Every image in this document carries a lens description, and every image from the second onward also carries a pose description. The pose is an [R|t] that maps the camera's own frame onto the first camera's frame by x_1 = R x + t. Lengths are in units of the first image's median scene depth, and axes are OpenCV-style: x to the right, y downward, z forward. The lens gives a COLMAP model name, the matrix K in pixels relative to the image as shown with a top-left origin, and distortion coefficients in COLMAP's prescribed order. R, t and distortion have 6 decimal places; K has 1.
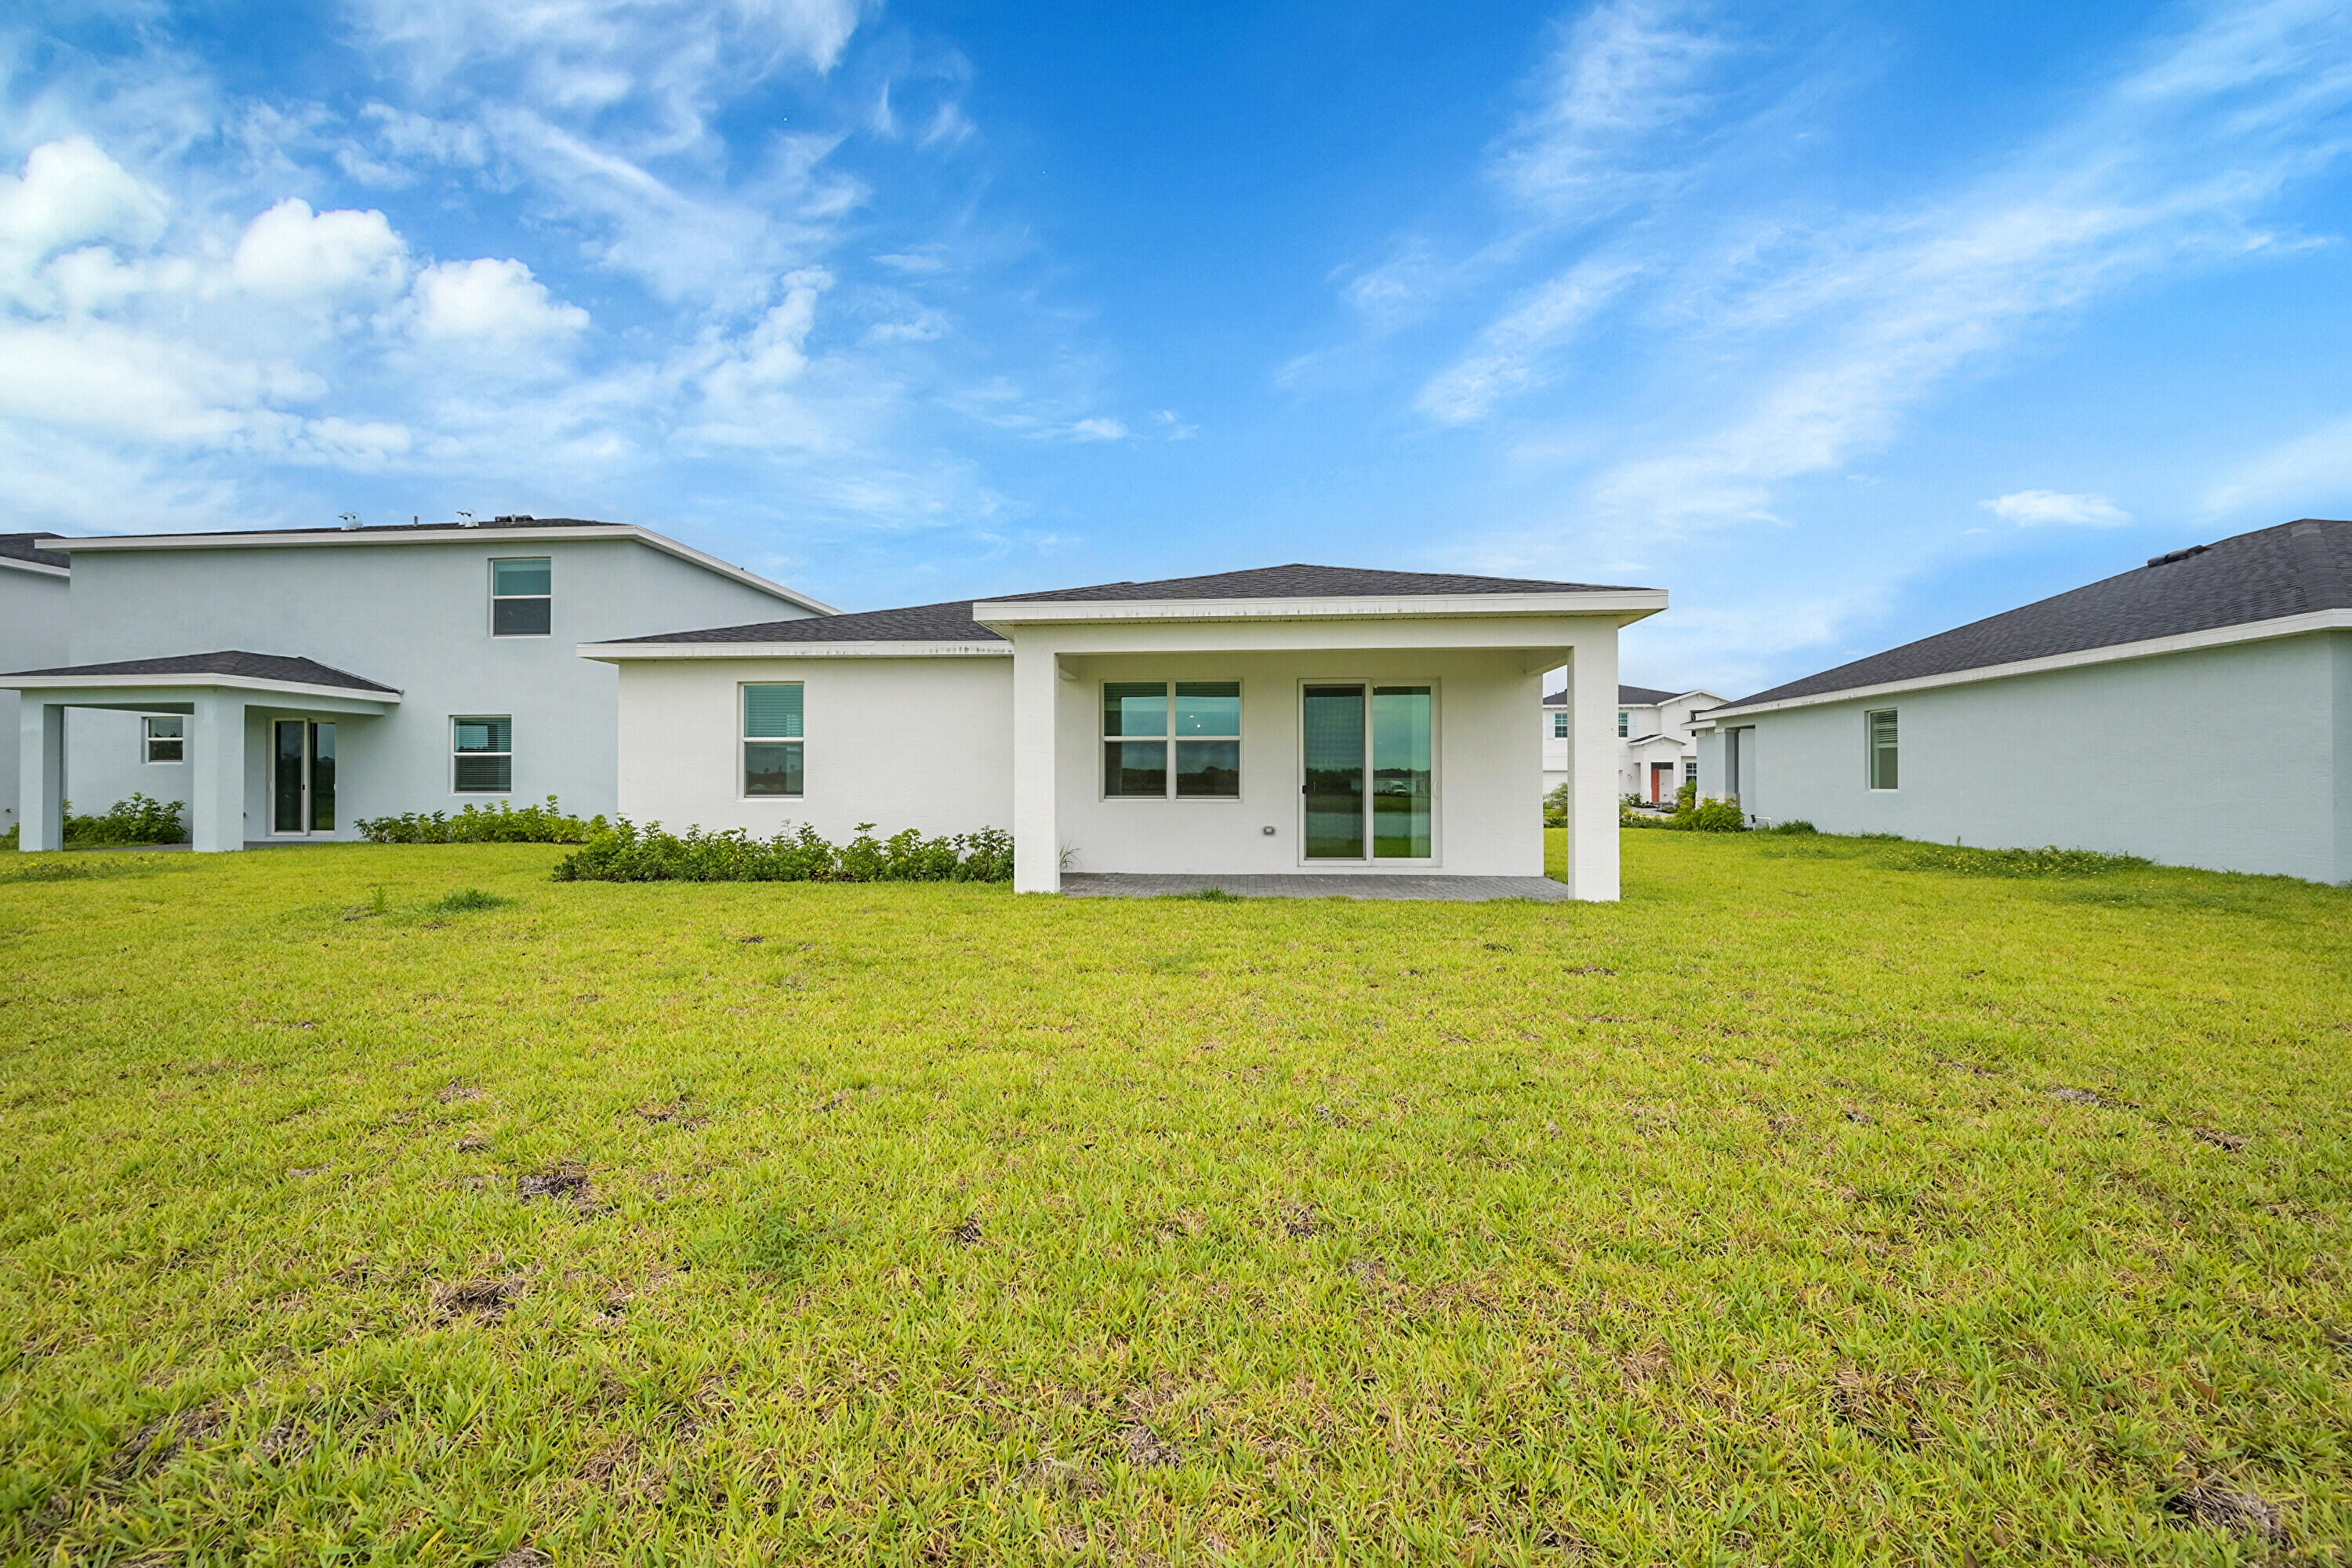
lens RADIAL K [[933.2, 0, 1177.1], [0, 933.2, 778.7], [0, 0, 1]] dist [-0.000064, -0.000066]
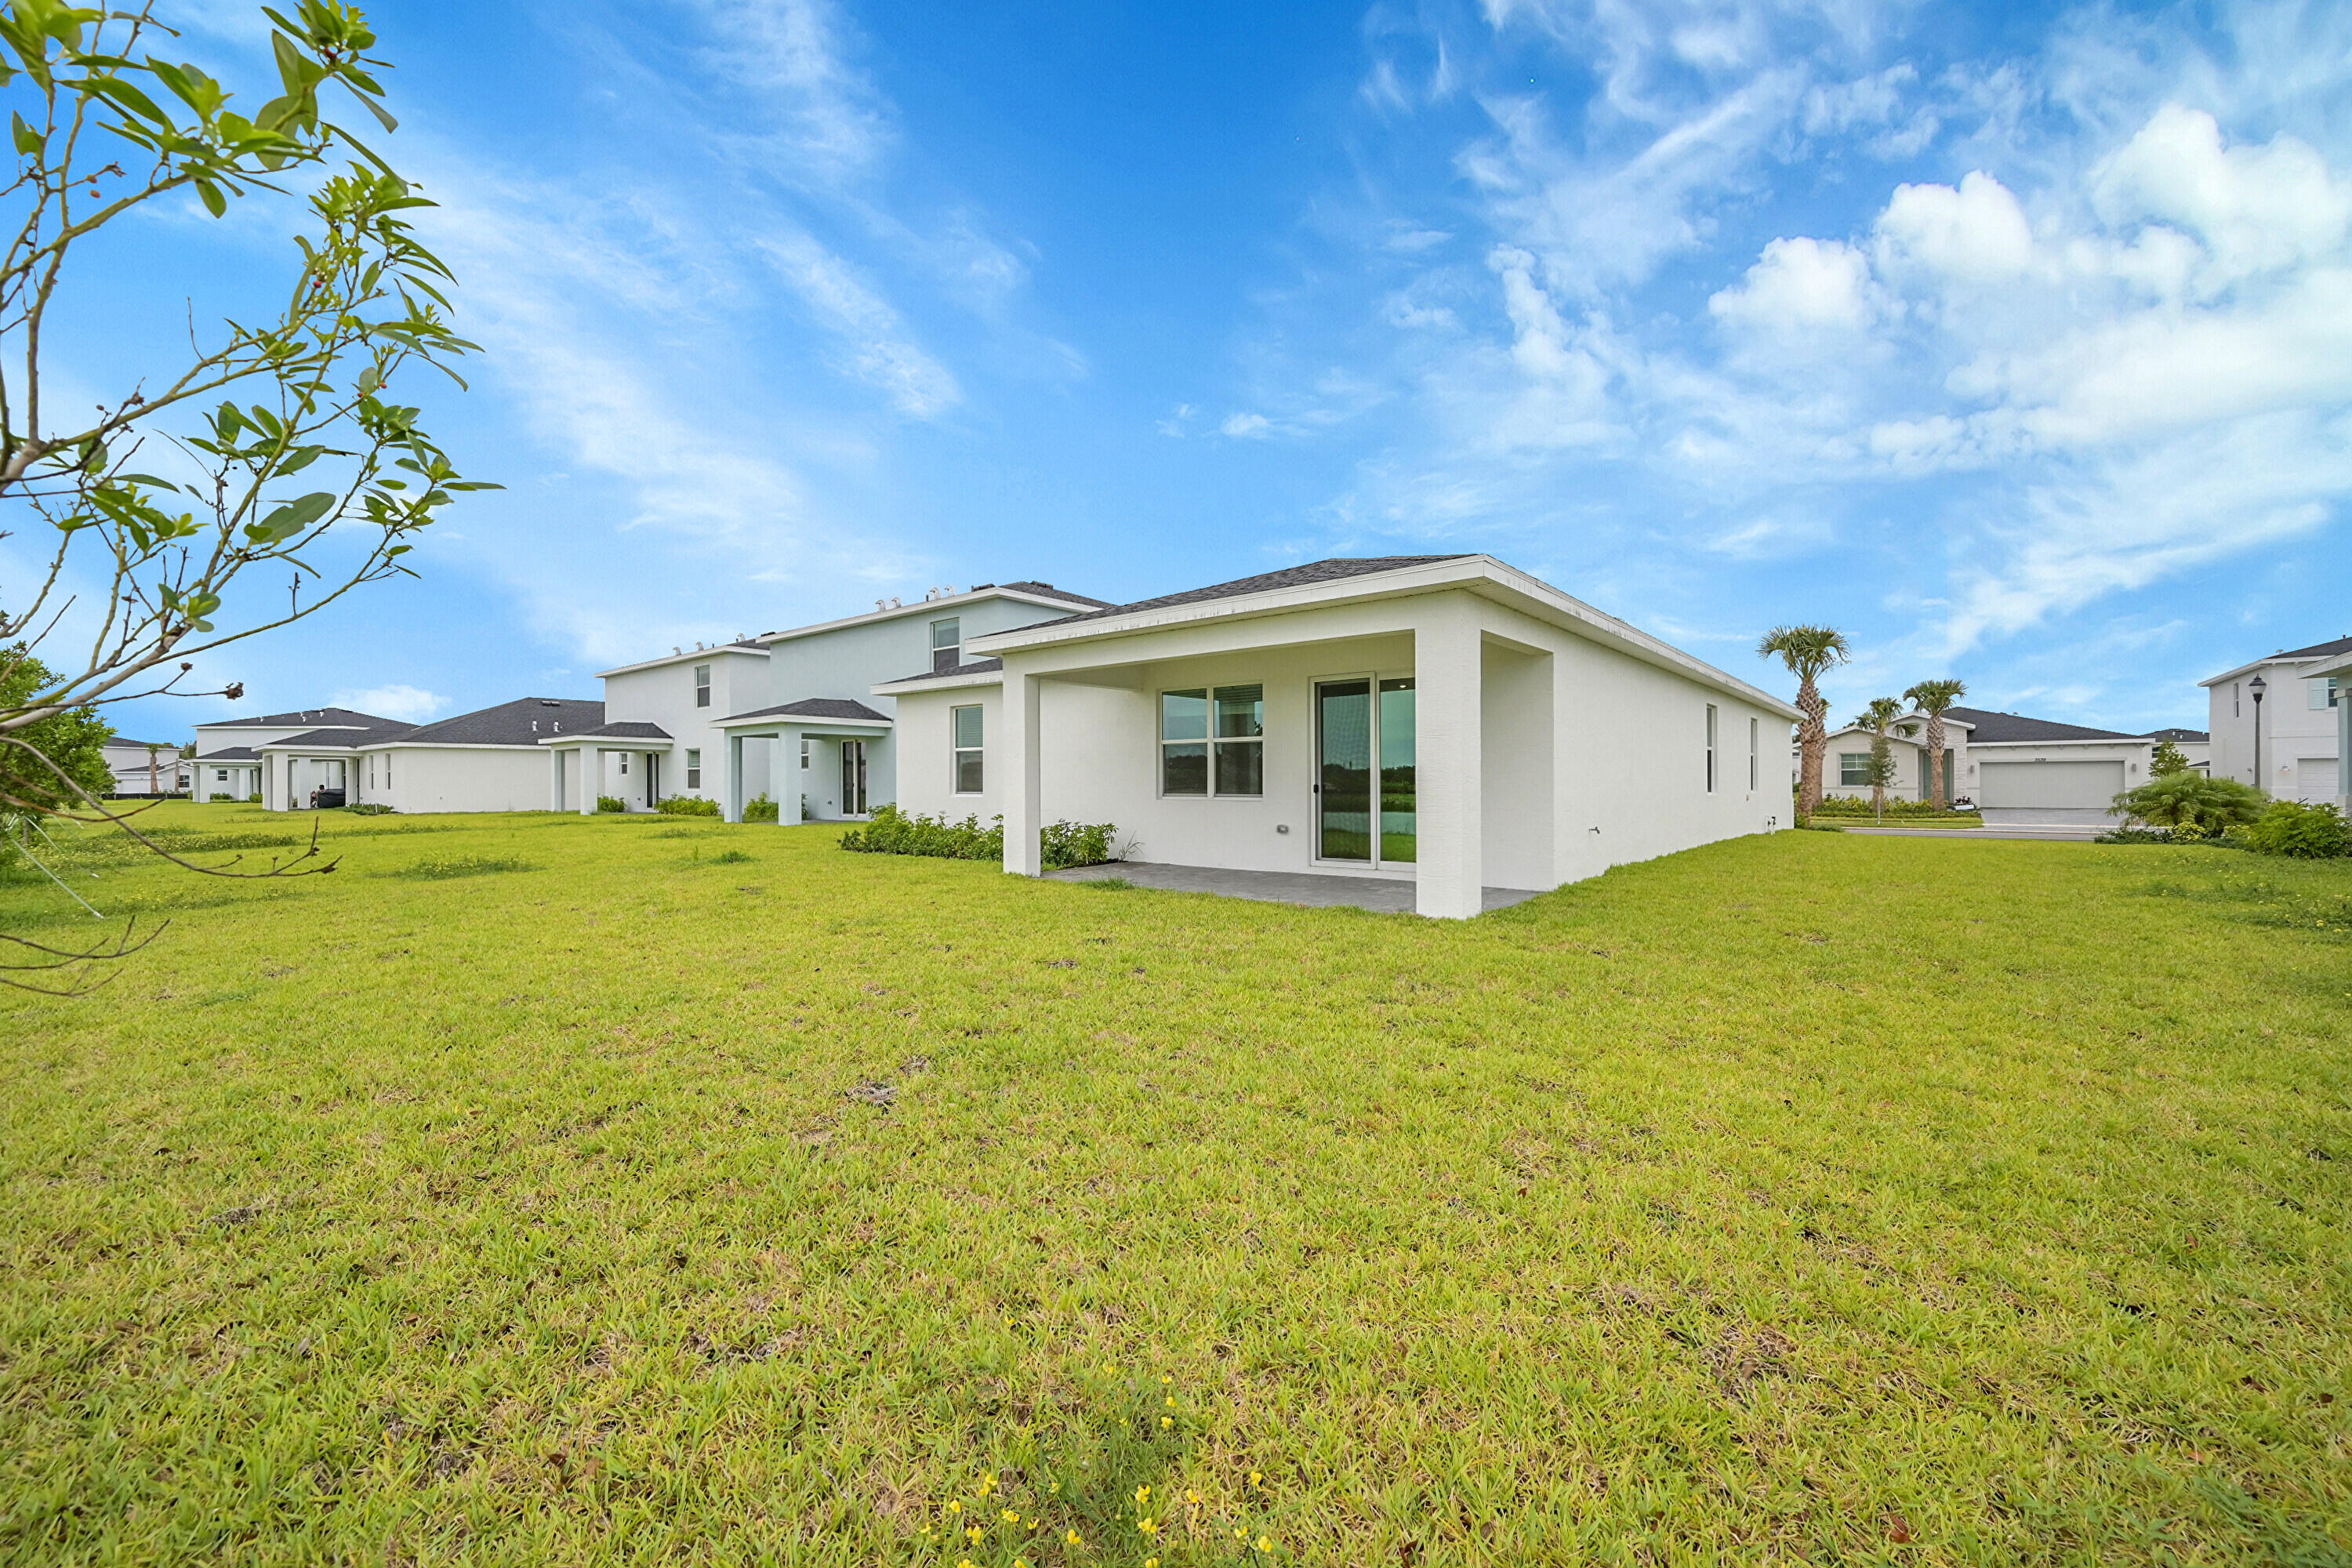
lens RADIAL K [[909.1, 0, 1210.7], [0, 909.1, 779.5], [0, 0, 1]] dist [-0.000383, -0.000081]
pose [[0.832065, -0.003316, -0.554669, 0.569272], [0.005863, 0.999979, 0.002815, -0.001129], [0.554648, -0.005594, 0.832067, 0.141155]]
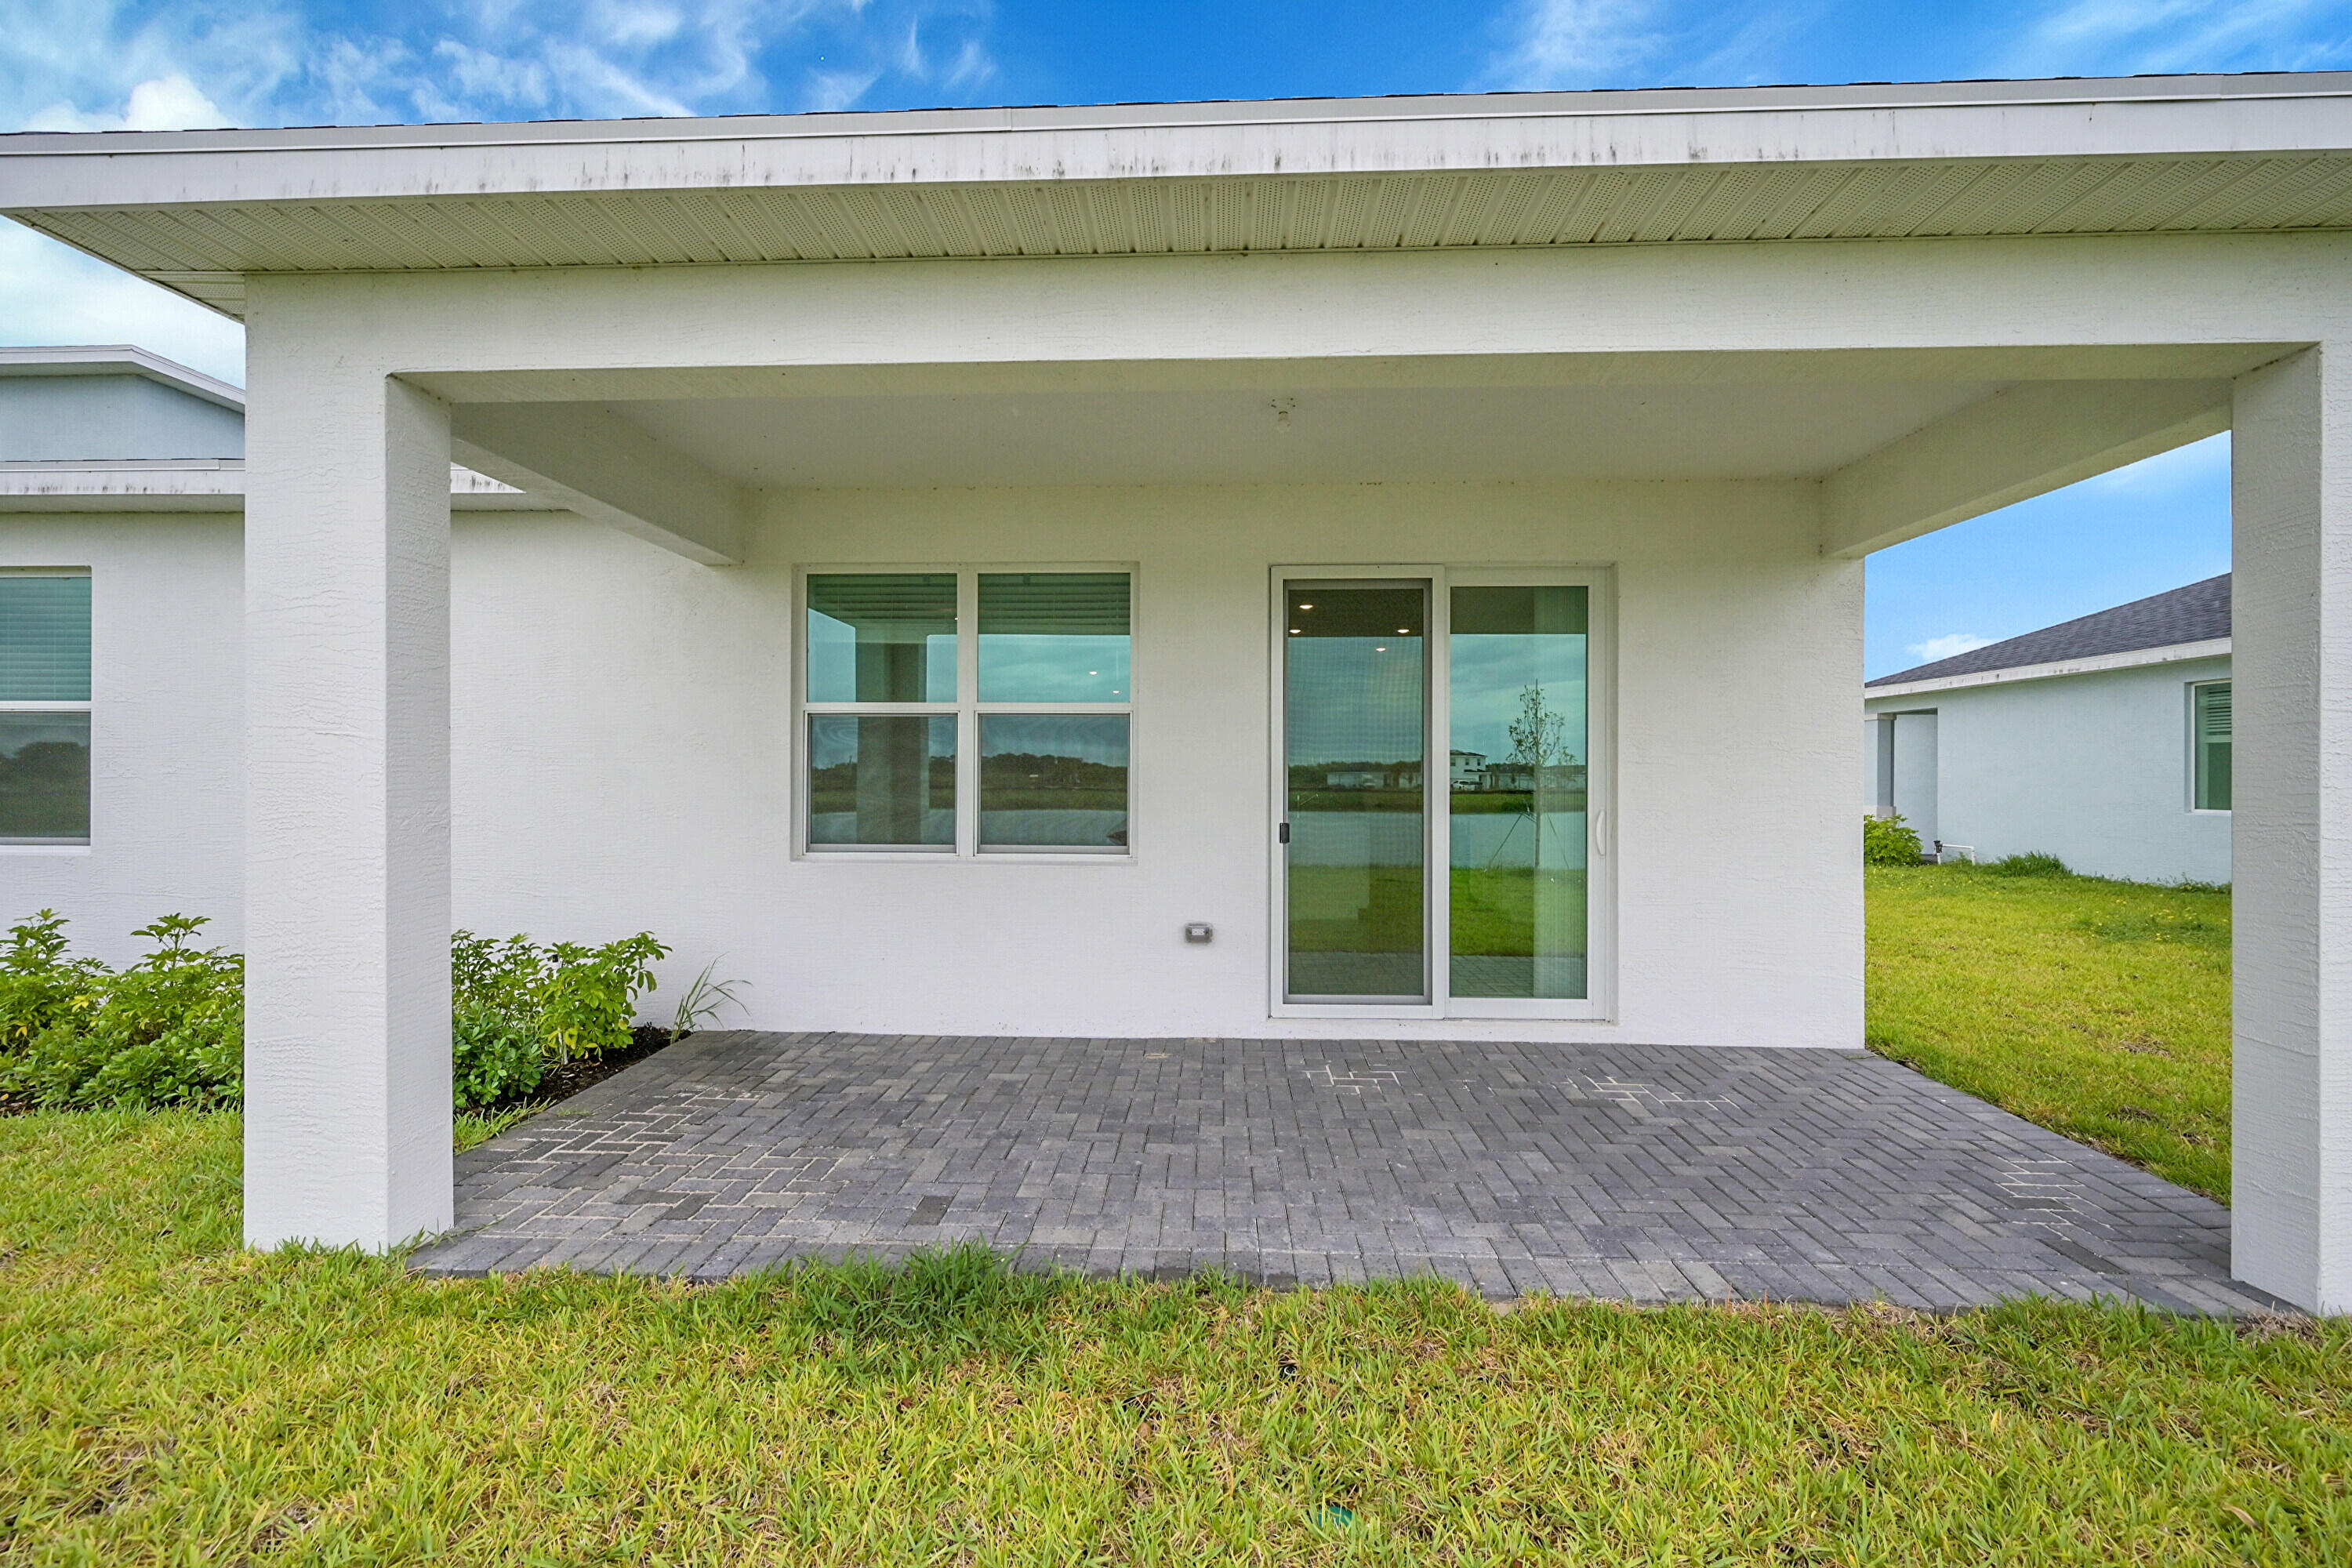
lens RADIAL K [[933.2, 0, 1177.1], [0, 933.2, 778.7], [0, 0, 1]] dist [-0.000064, -0.000066]
pose [[0.999334, 0.002987, 0.036370, 0.073099], [-0.003305, 0.999957, 0.008699, -0.015158], [-0.036343, -0.008813, 0.999301, 0.582956]]
